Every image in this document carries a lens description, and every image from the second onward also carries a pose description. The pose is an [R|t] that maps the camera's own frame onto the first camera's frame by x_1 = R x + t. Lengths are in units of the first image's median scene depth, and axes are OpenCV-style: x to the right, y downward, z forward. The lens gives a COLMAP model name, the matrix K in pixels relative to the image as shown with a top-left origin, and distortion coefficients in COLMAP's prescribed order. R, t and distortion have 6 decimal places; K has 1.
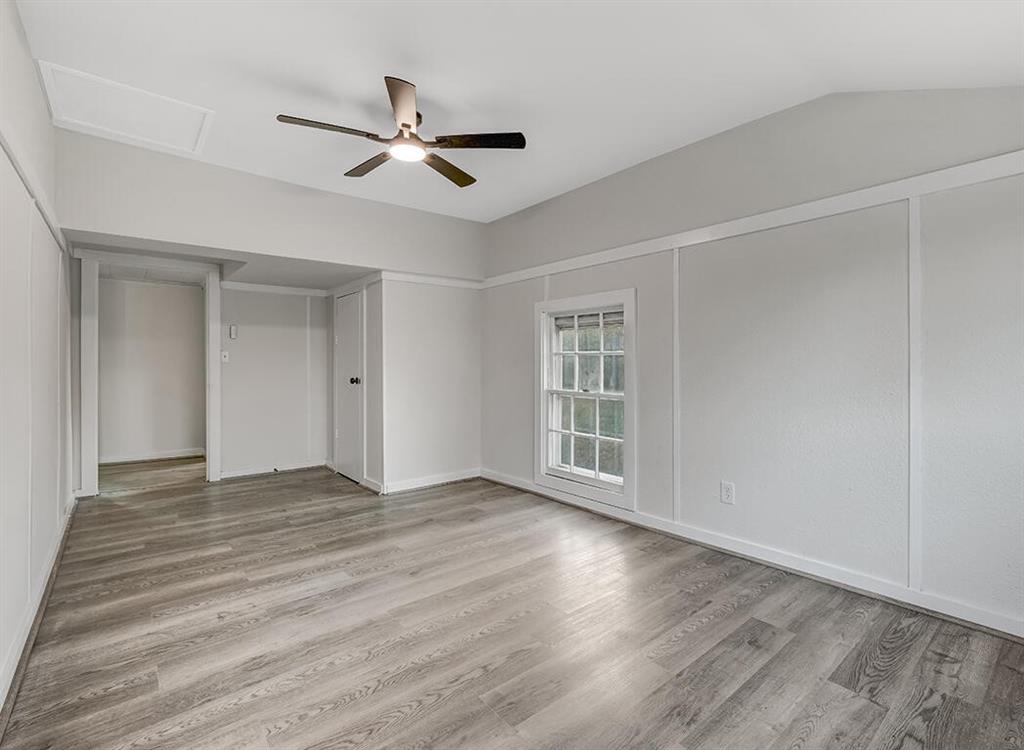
lens RADIAL K [[483.7, 0, 514.5], [0, 483.7, 367.4], [0, 0, 1]] dist [-0.000940, -0.000167]
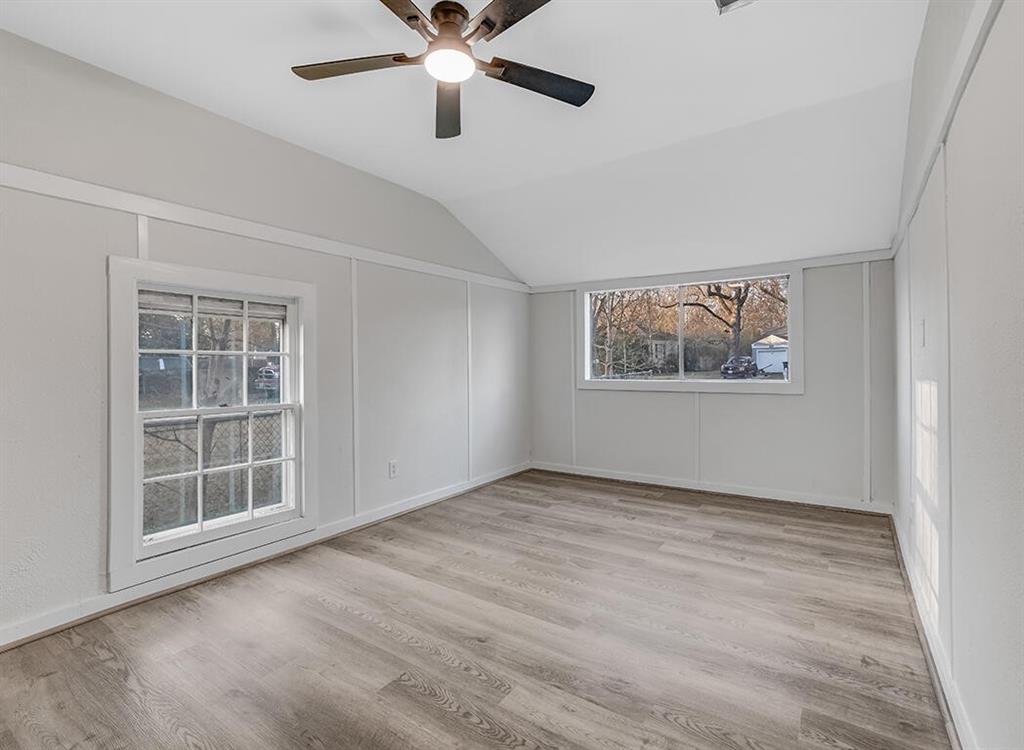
lens RADIAL K [[483.7, 0, 514.5], [0, 483.7, 367.4], [0, 0, 1]] dist [-0.000940, -0.000167]
pose [[-0.282845, 0.003811, 0.959158, -0.968284], [0.010062, 0.999949, -0.001006, -0.005085], [-0.959113, 0.009366, -0.282869, 1.174066]]
